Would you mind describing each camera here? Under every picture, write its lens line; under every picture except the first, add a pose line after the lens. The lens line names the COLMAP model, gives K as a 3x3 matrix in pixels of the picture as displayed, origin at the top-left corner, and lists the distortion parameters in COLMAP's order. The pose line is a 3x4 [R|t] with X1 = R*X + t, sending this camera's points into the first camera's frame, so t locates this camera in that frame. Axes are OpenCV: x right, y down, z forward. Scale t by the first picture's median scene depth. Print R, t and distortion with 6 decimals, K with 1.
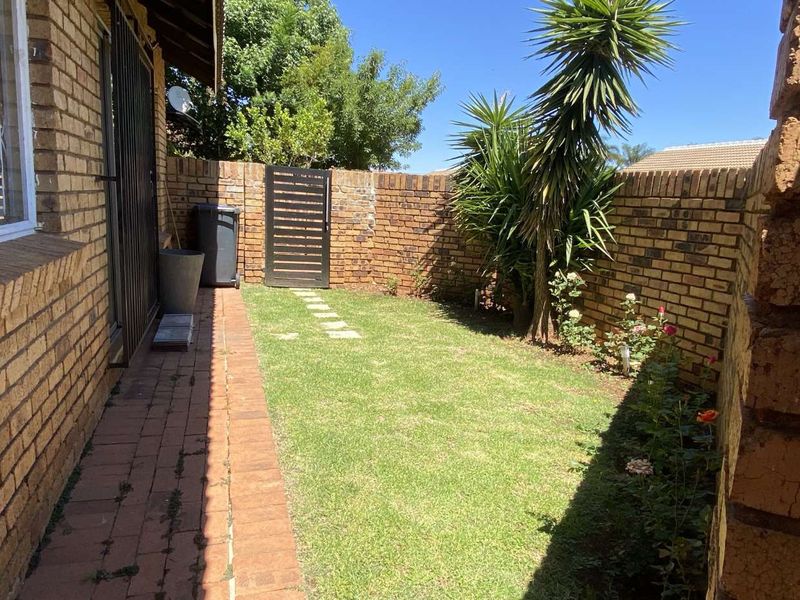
lens RADIAL K [[563.5, 0, 389.5], [0, 563.5, 307.9], [0, 0, 1]] dist [0.092624, -0.119224]
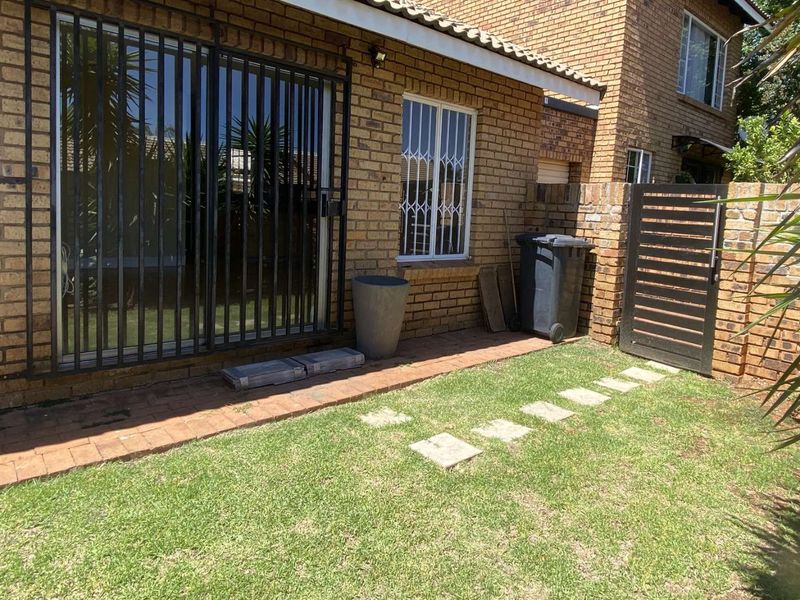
lens RADIAL K [[509.6, 0, 440.5], [0, 509.6, 261.7], [0, 0, 1]] dist [0.030974, -0.000932]
pose [[0.453514, 0.059185, -0.889282, 0.277695], [-0.198990, 0.979329, -0.036302, -0.089508], [0.868751, 0.193422, 0.455917, 0.553413]]
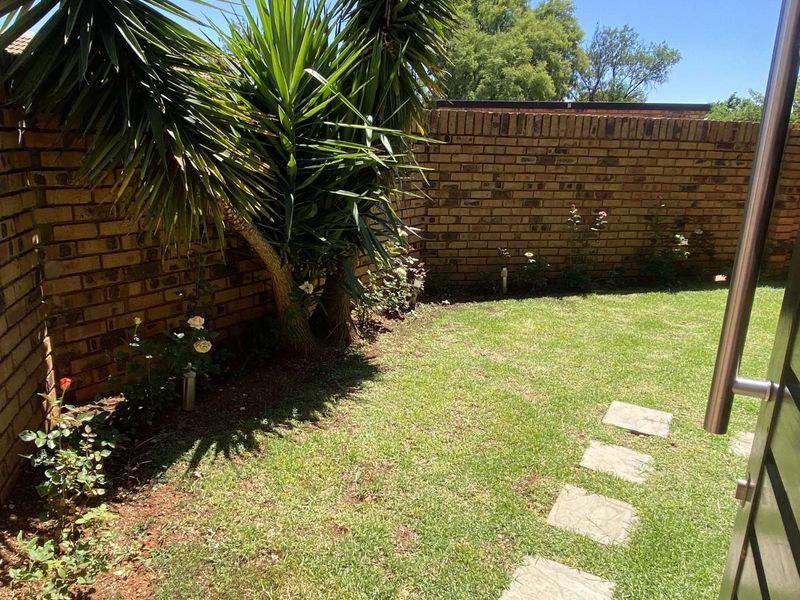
lens RADIAL K [[563.5, 0, 389.5], [0, 563.5, 307.9], [0, 0, 1]] dist [0.092624, -0.119224]
pose [[-0.652451, -0.275450, 0.705999, -0.218648], [0.085495, 0.898904, 0.429724, -0.229488], [-0.752993, 0.340733, -0.562941, 1.109429]]
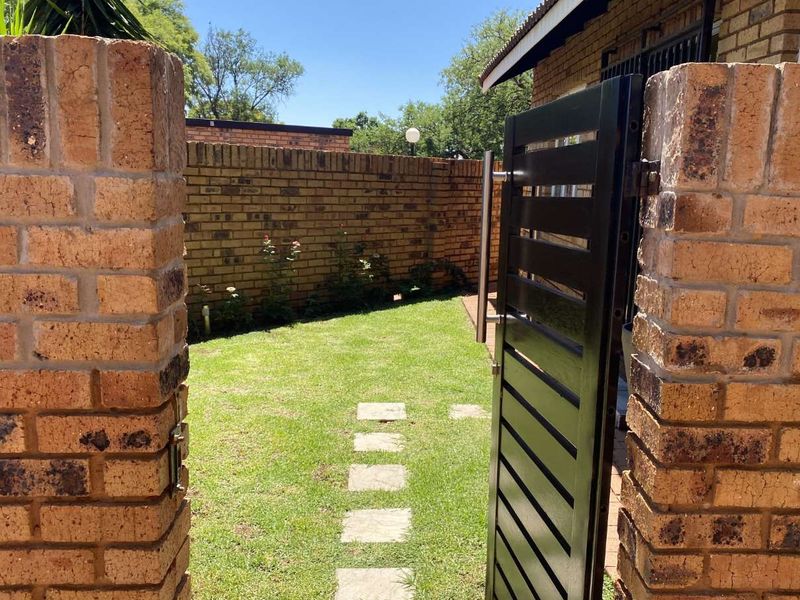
lens RADIAL K [[723.1, 0, 426.1], [0, 723.1, 297.7], [0, 0, 1]] dist [0.145226, -0.332770]
pose [[-0.965969, -0.126533, 0.225598, -0.232109], [-0.037640, 0.931659, 0.361379, -0.284390], [-0.255906, 0.340589, -0.904716, 1.294066]]
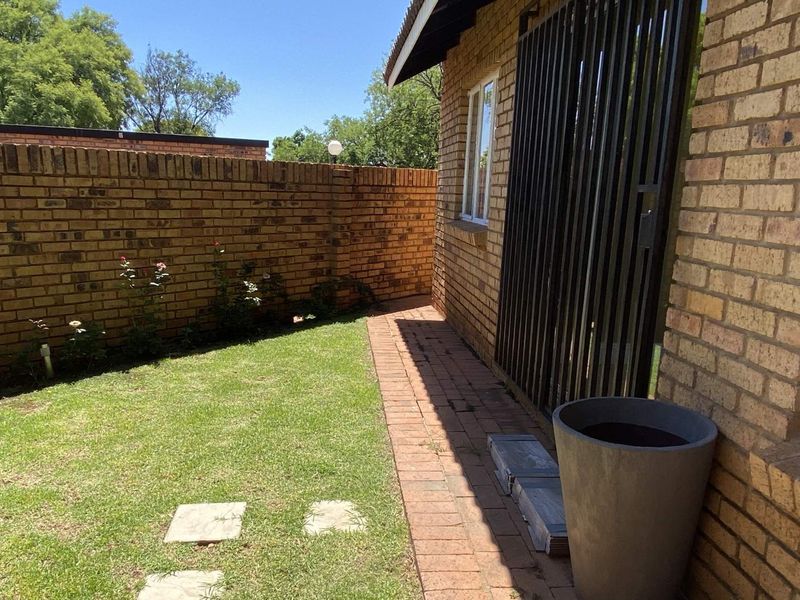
lens RADIAL K [[628.7, 0, 374.8], [0, 628.7, 331.0], [0, 0, 1]] dist [0.097198, -0.120618]
pose [[-0.971281, -0.121394, 0.204639, -0.227138], [-0.027180, 0.911036, 0.411431, -0.227454], [-0.236379, 0.394053, -0.888171, 1.037256]]
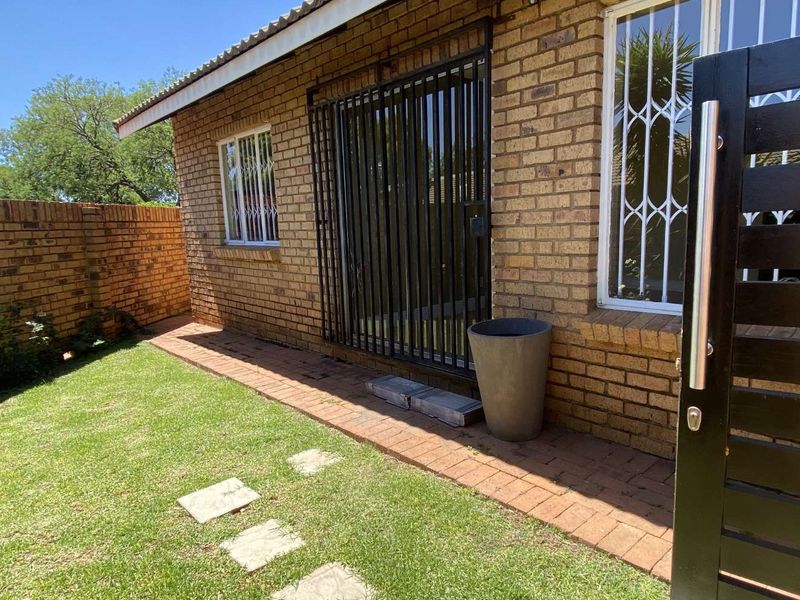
lens RADIAL K [[517.0, 0, 422.3], [0, 517.0, 310.0], [0, 0, 1]] dist [0.077291, -0.086466]
pose [[-0.894813, 0.050398, -0.443588, -0.035861], [-0.100884, 0.945080, 0.310880, -0.213195], [0.434893, 0.322930, -0.840585, 1.090245]]
